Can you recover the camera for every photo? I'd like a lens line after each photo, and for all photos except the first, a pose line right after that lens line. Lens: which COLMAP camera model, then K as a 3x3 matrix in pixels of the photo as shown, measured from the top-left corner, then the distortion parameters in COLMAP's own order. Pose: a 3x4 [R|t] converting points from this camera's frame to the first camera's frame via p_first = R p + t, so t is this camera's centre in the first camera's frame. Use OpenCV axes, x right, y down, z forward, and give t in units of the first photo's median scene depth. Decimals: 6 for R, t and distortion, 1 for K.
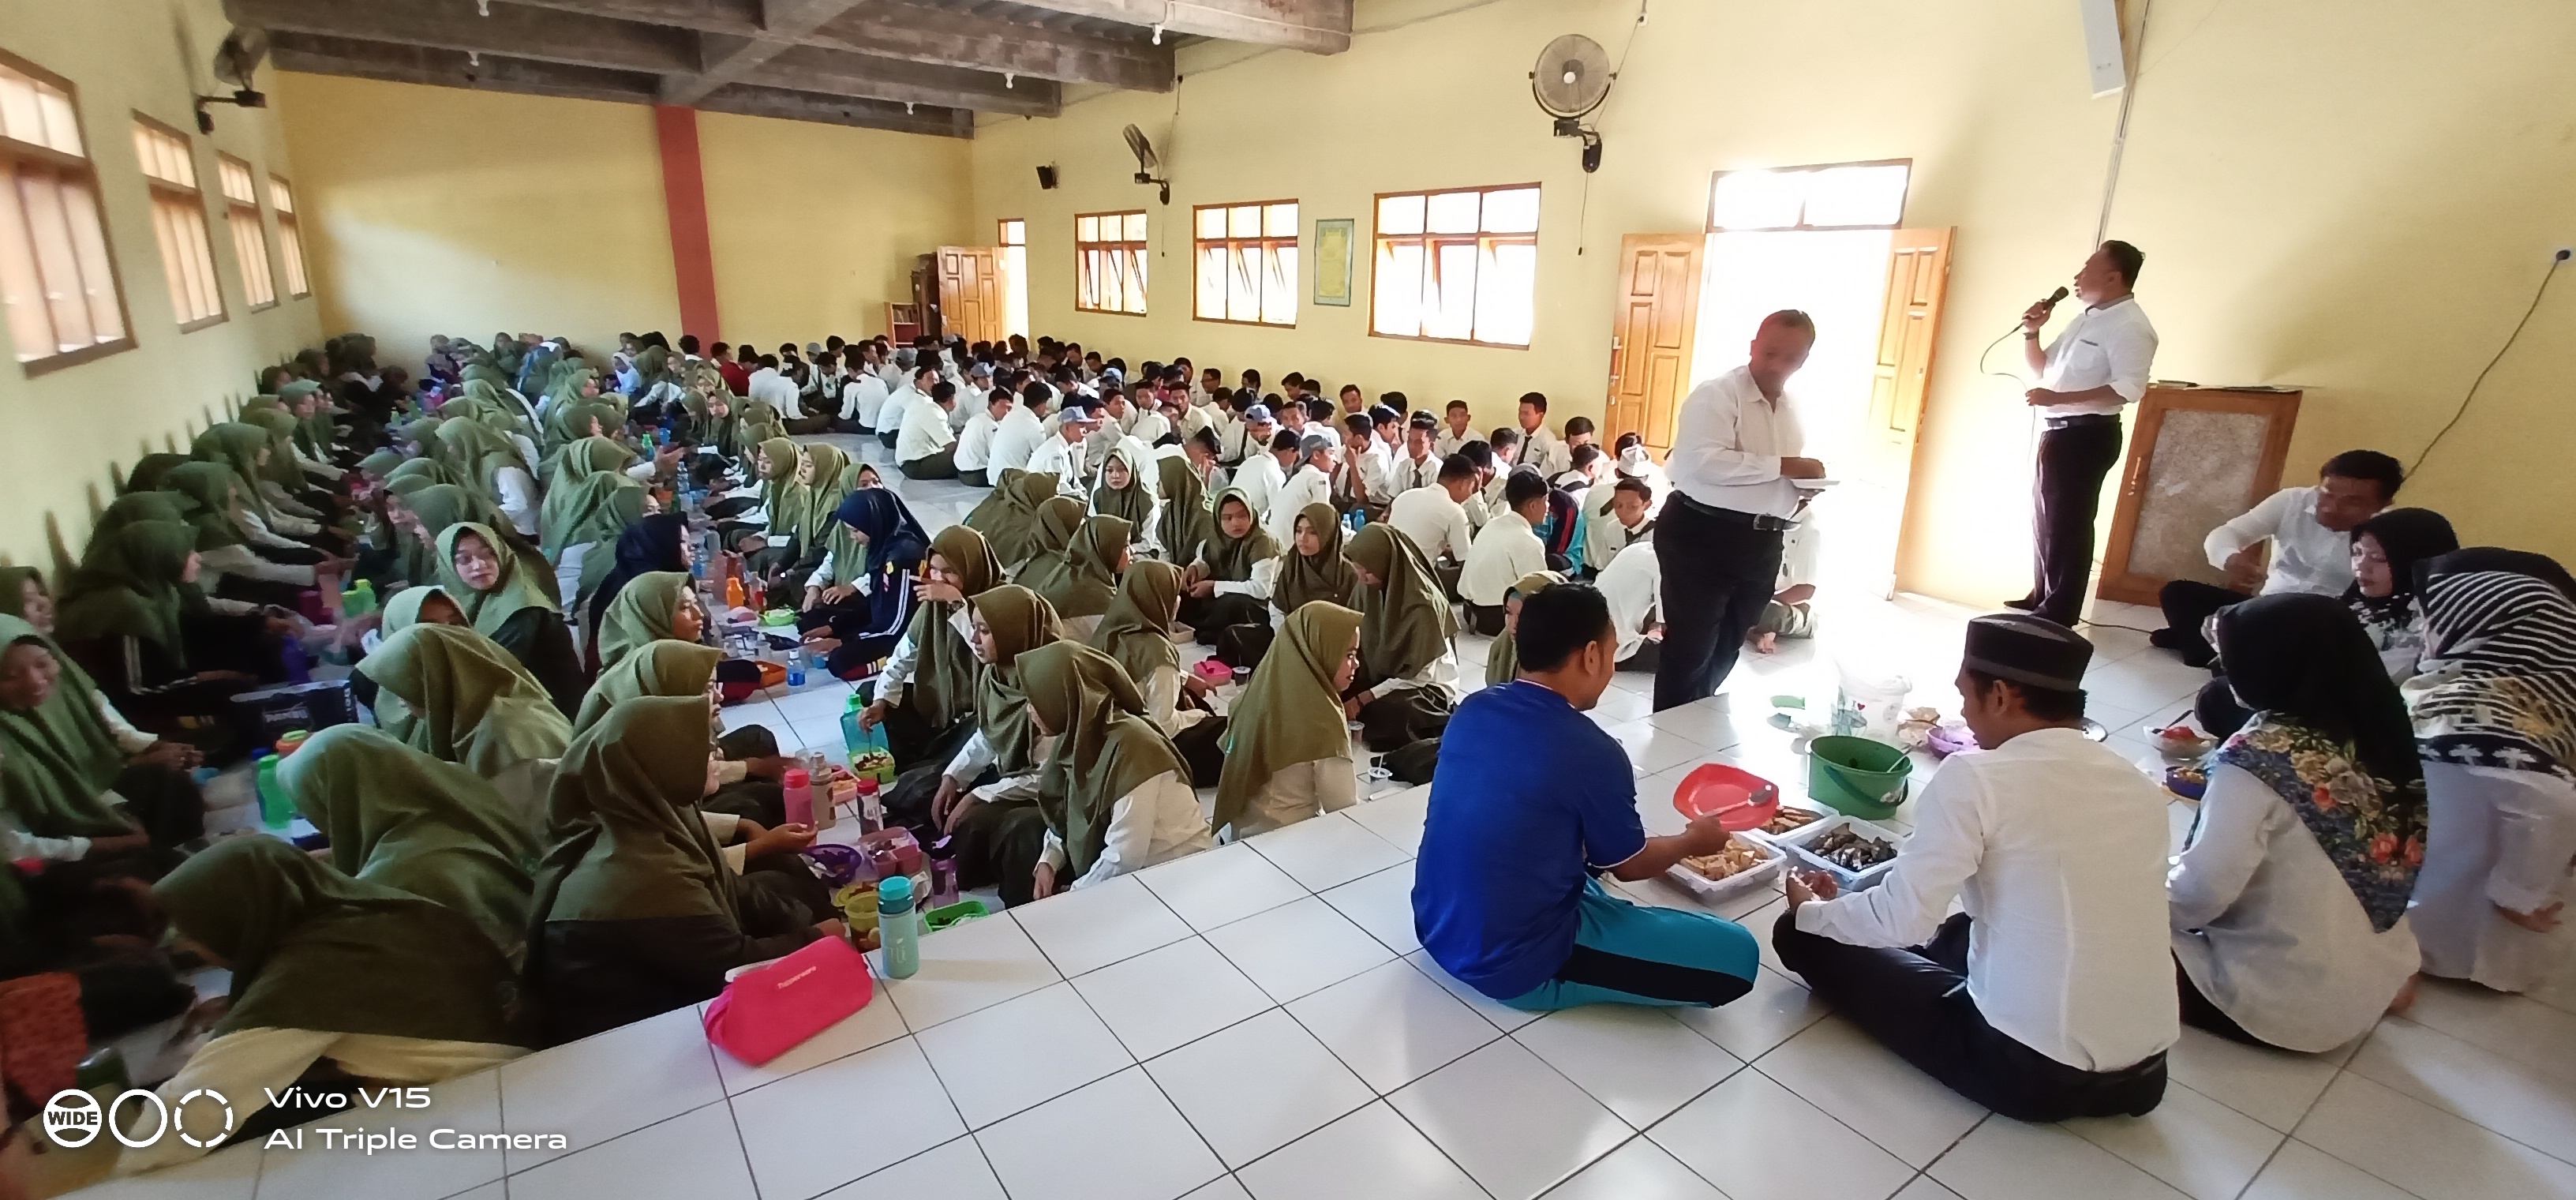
lens RADIAL K [[1129.6, 0, 1297.3], [0, 1129.6, 592.3], [0, 0, 1]] dist [0.003651, 0.003533]
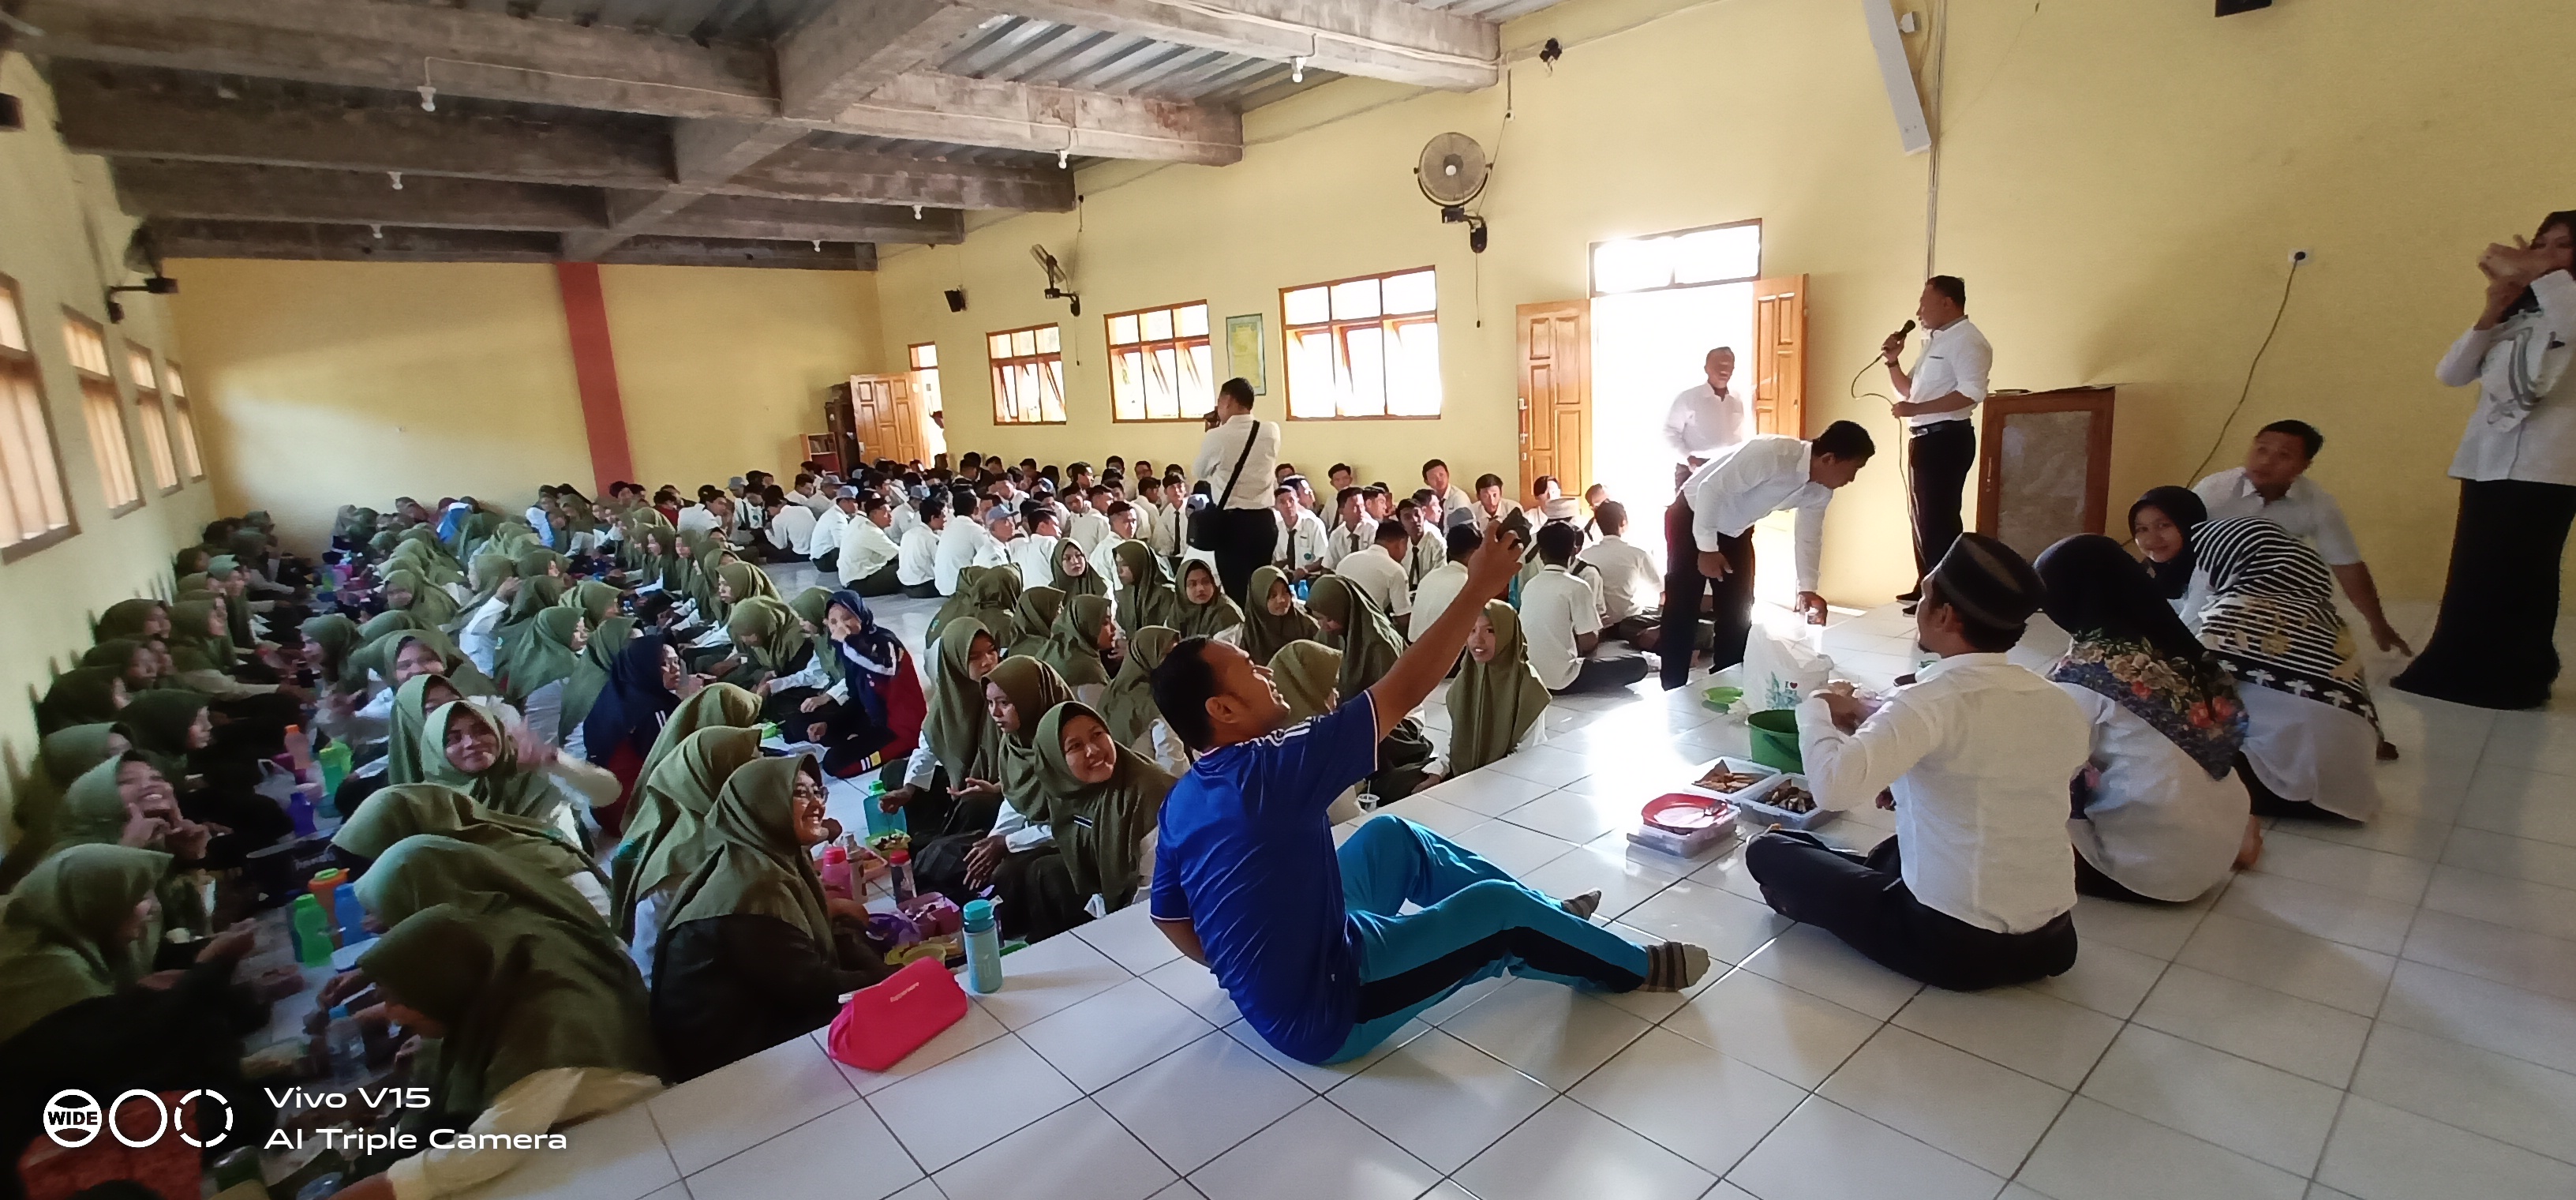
lens RADIAL K [[1129.6, 0, 1295.2], [0, 1129.6, 598.3], [0, 0, 1]] dist [0.003651, 0.003533]
pose [[0.992592, -0.099046, 0.070356, -0.021504], [0.104180, 0.991840, -0.073486, 0.016357], [-0.062503, 0.080272, 0.994811, -0.036494]]
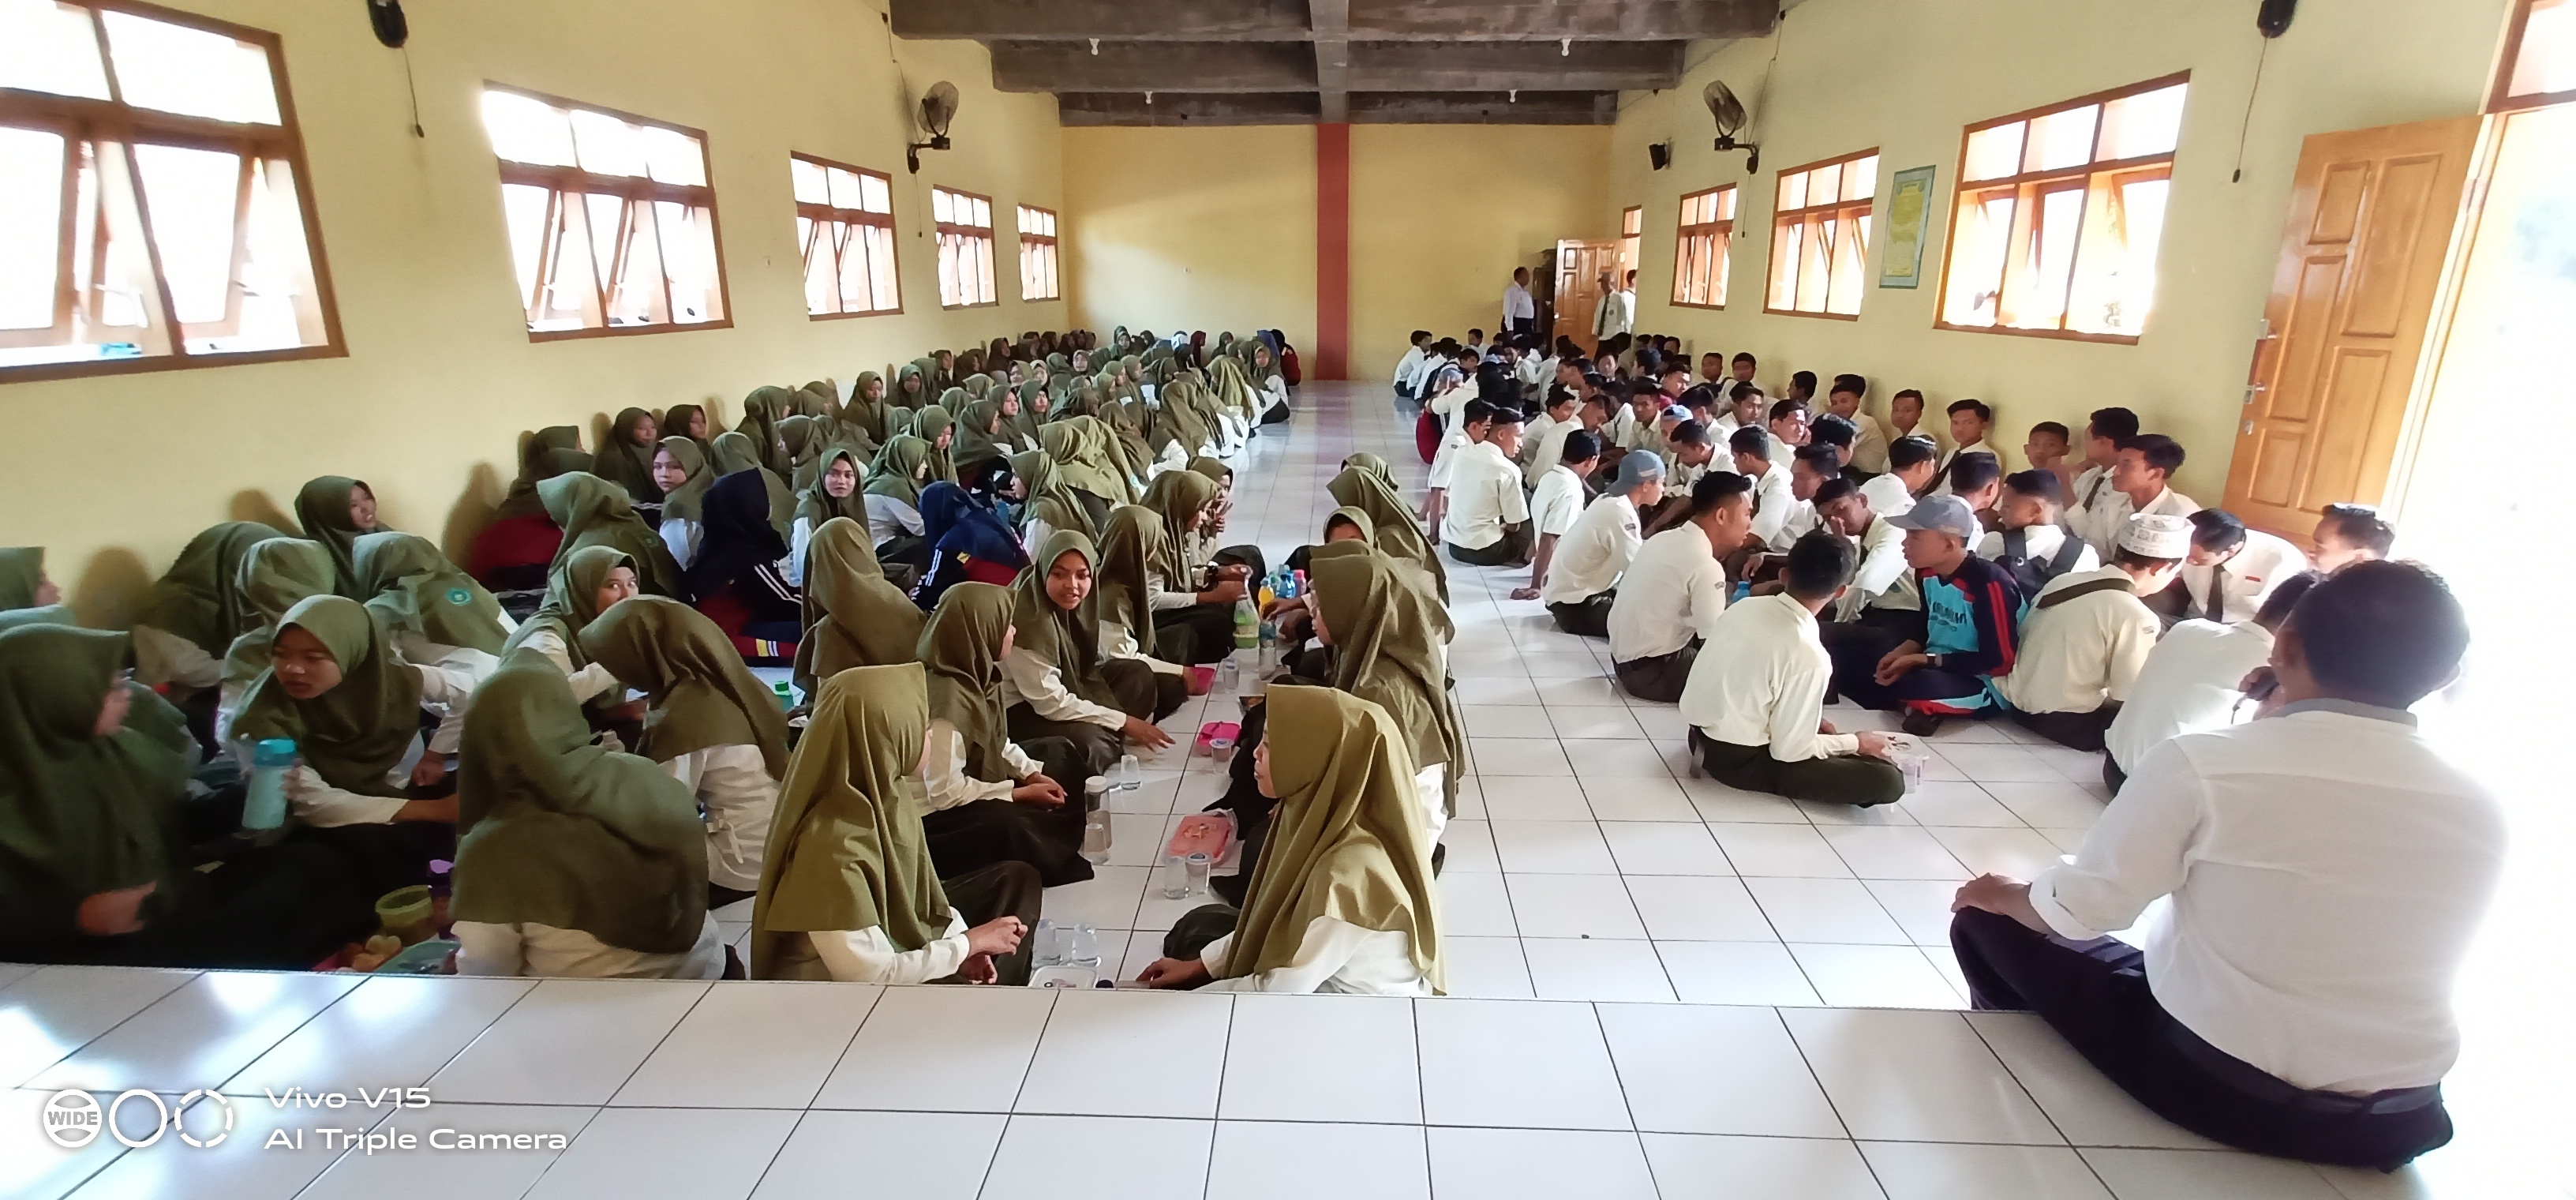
lens RADIAL K [[1129.6, 0, 1284.1], [0, 1129.6, 589.9], [0, 0, 1]] dist [0.003651, 0.003533]
pose [[0.782920, 0.142819, -0.605507, 0.216697], [-0.148364, 0.988073, 0.041219, -0.035918], [0.604172, 0.057564, 0.794772, 0.211994]]
